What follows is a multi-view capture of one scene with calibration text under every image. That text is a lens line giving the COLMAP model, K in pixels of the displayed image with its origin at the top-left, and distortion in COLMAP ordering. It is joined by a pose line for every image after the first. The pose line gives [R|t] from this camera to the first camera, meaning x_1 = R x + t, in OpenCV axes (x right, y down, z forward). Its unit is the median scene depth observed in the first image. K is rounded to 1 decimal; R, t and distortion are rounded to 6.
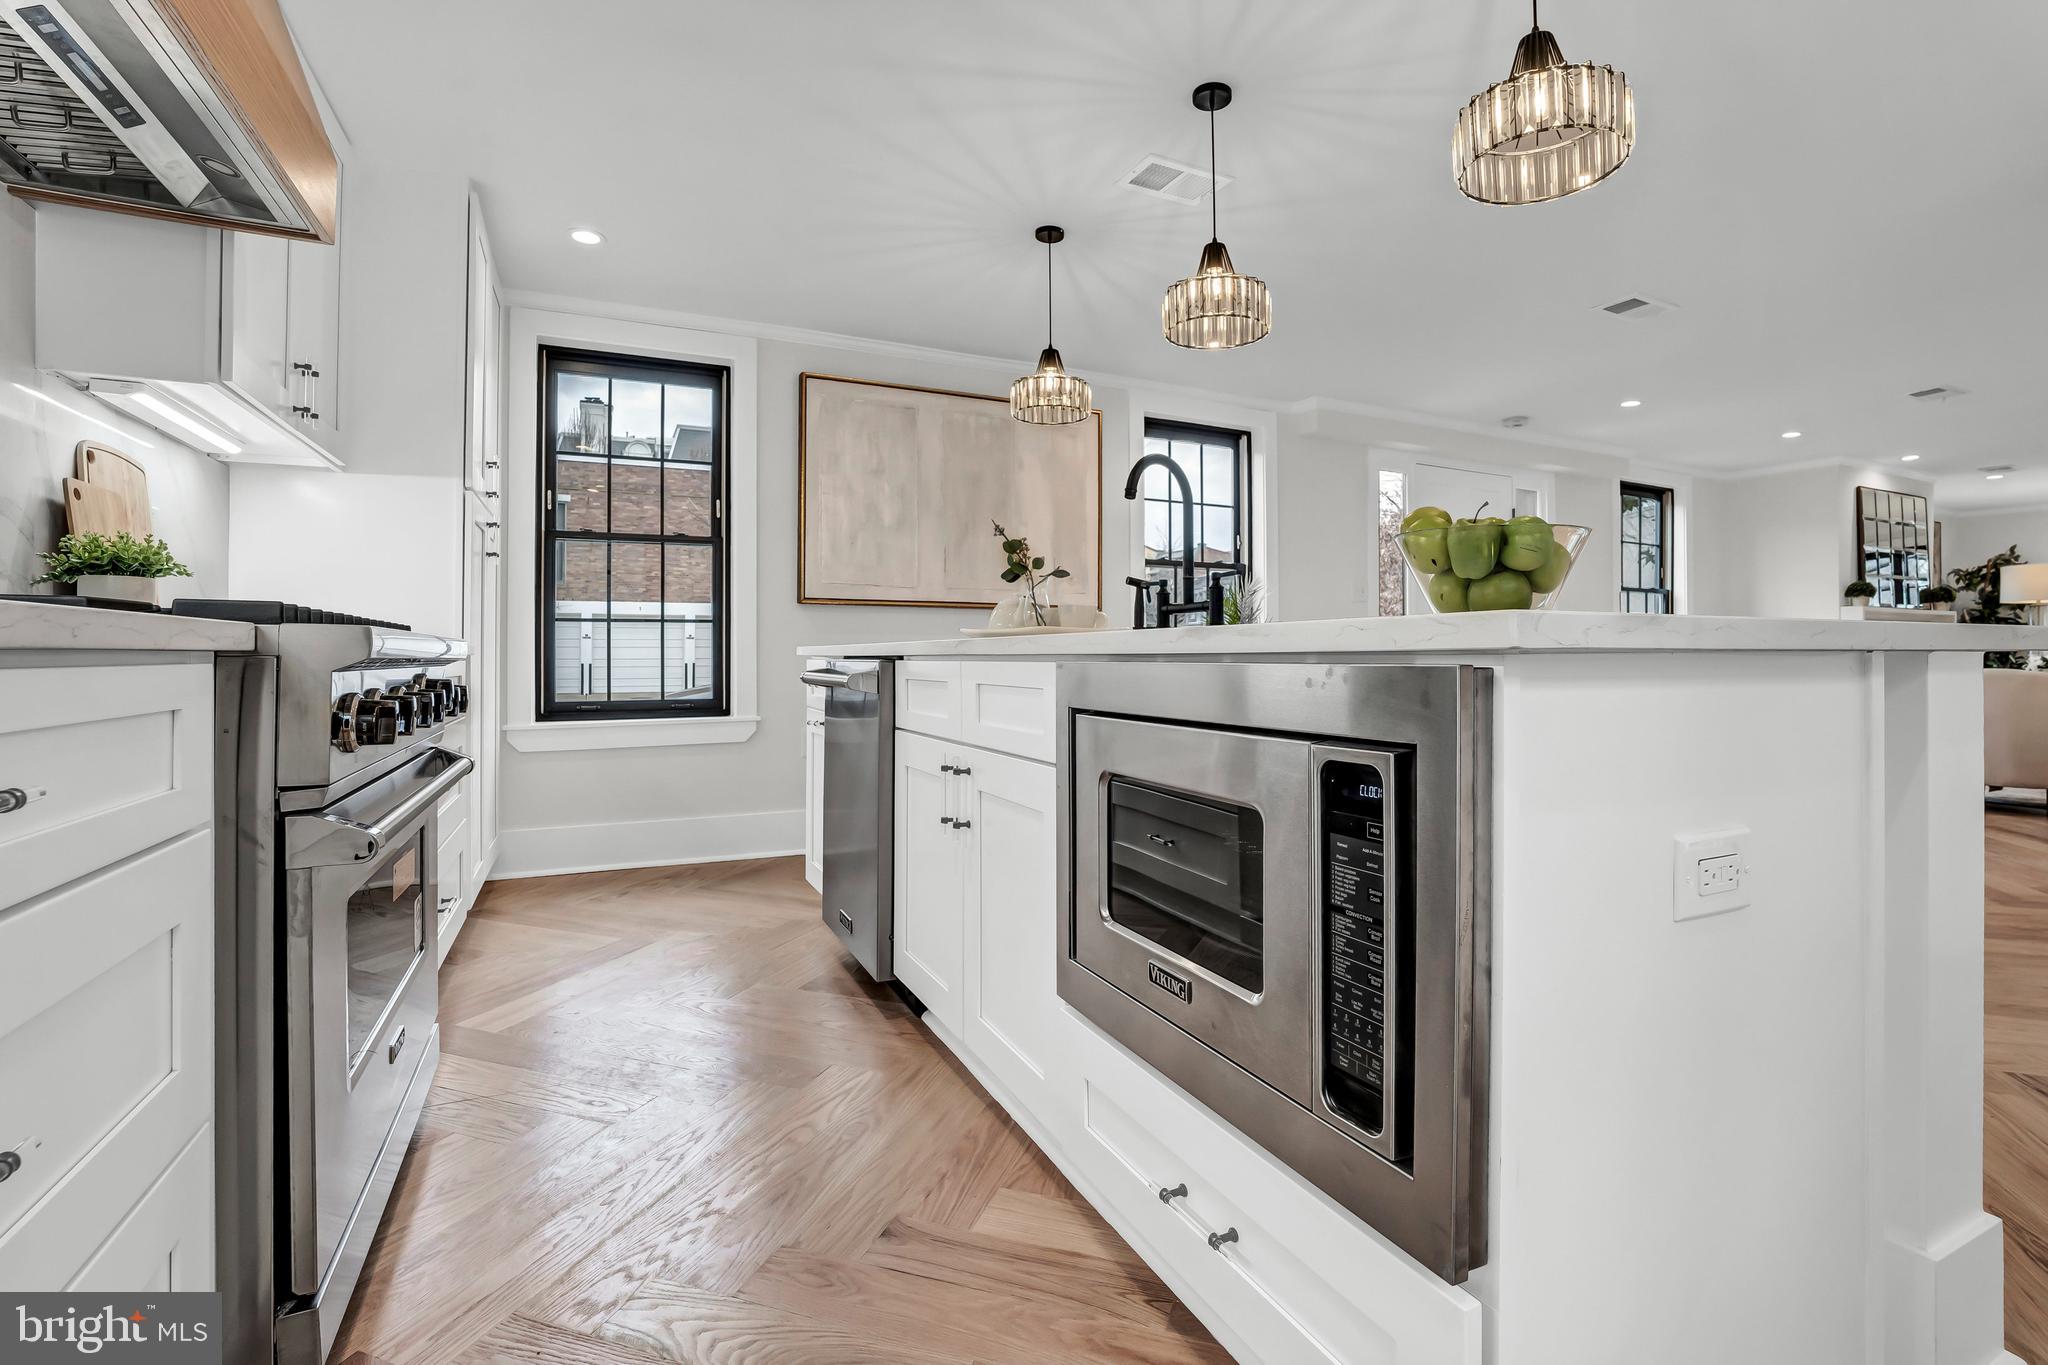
lens RADIAL K [[985.8, 0, 1024.0], [0, 985.8, 682.5], [0, 0, 1]] dist [-0.077654, 0.027148]
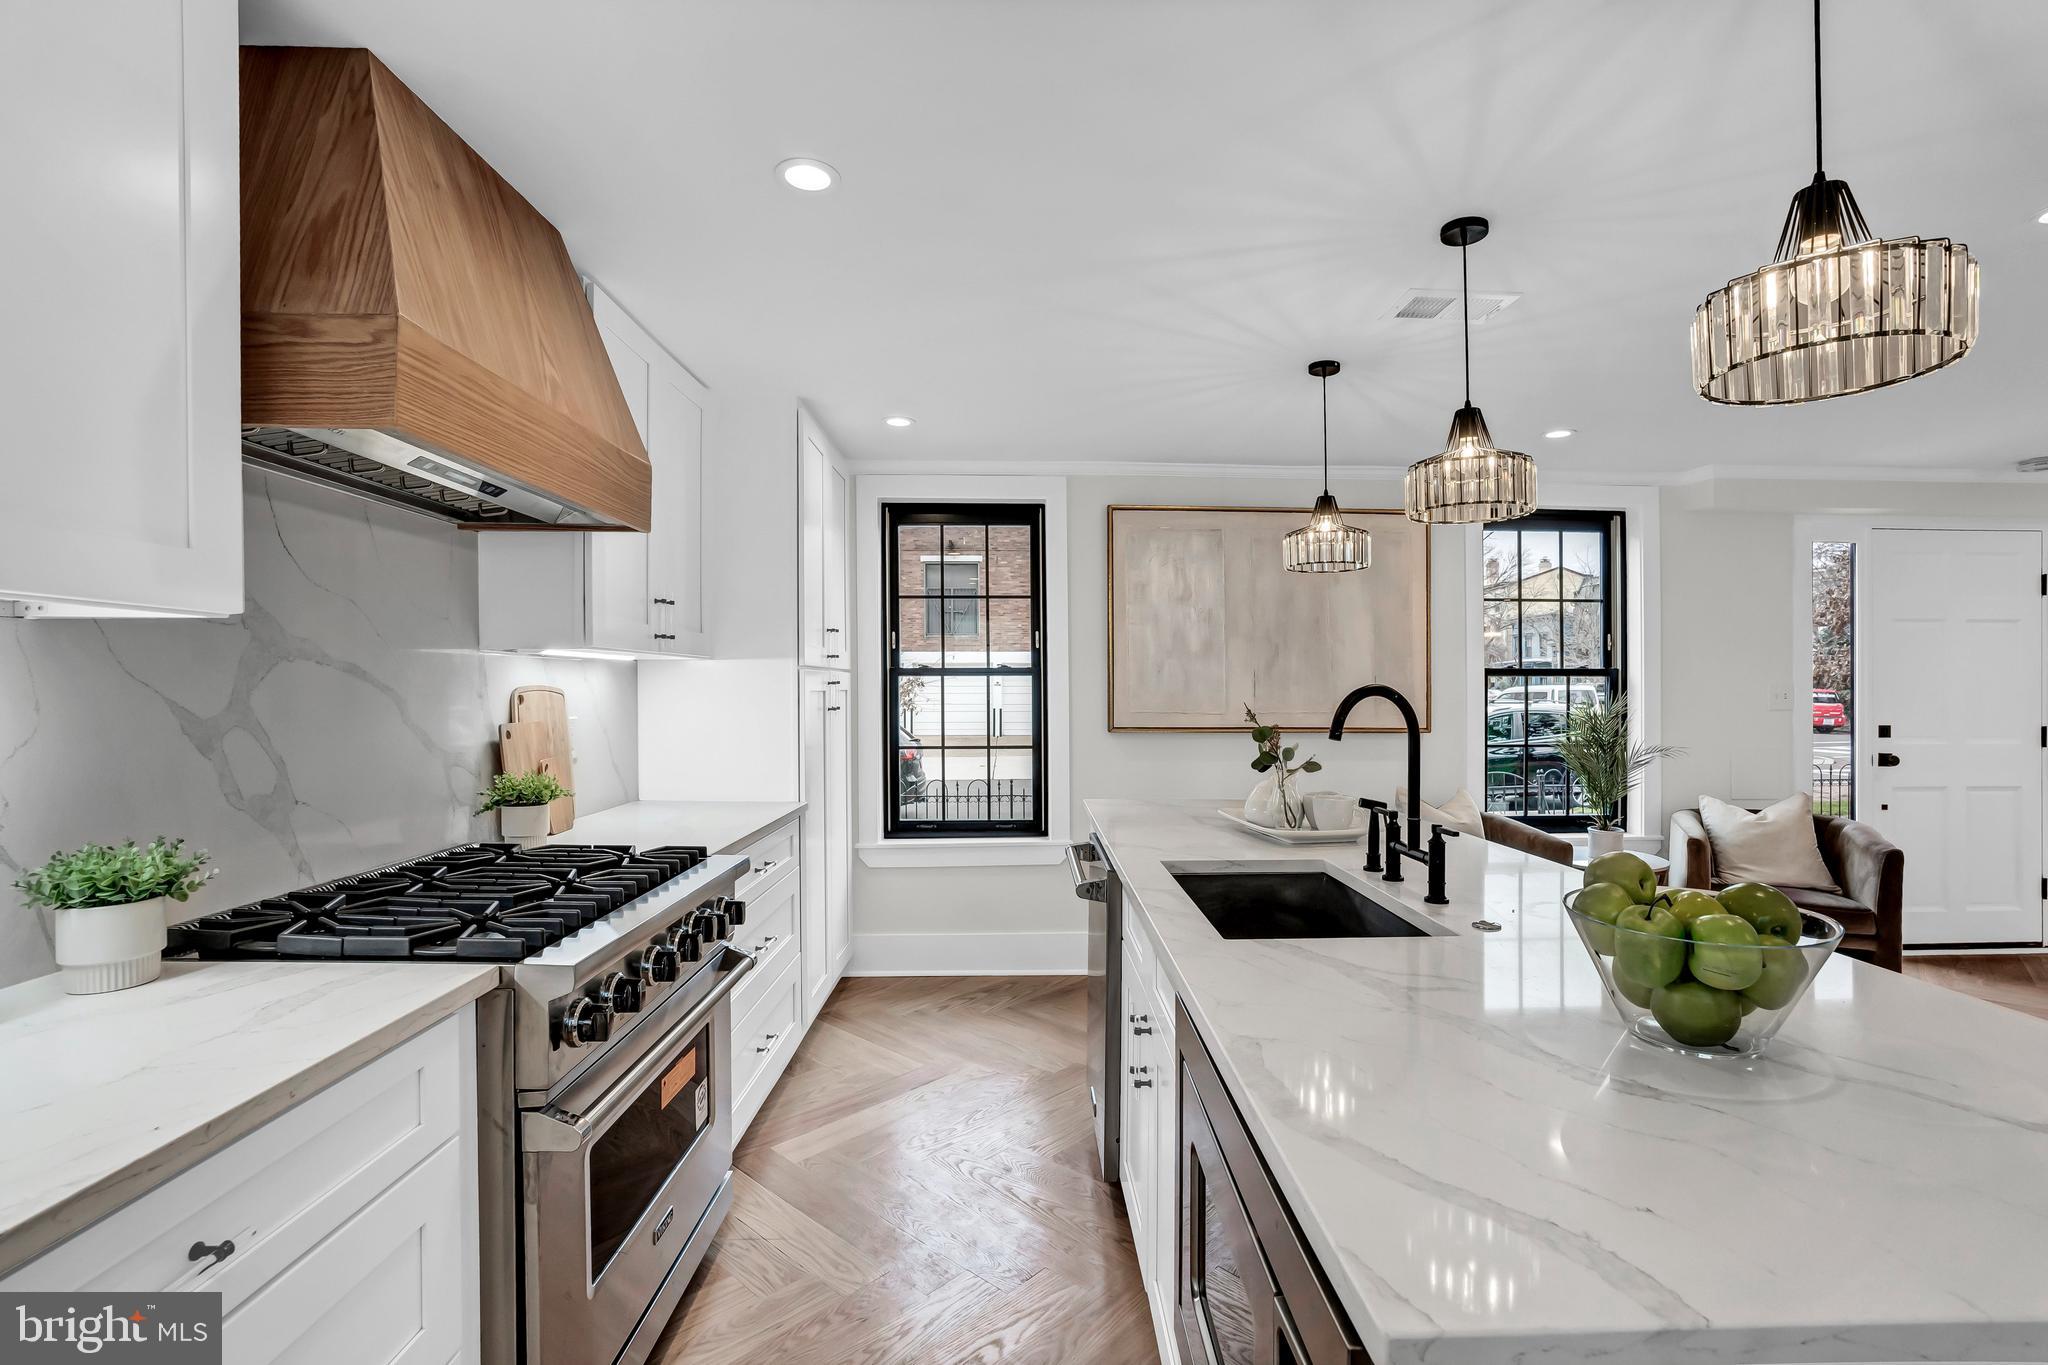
lens RADIAL K [[970.8, 0, 1024.0], [0, 970.8, 682.5], [0, 0, 1]] dist [-0.073092, 0.025713]
pose [[0.903941, -0.010057, -0.427540, 0.140362], [0.013167, 0.999904, 0.004317, -0.152078], [0.427455, -0.009531, 0.903986, 0.040718]]
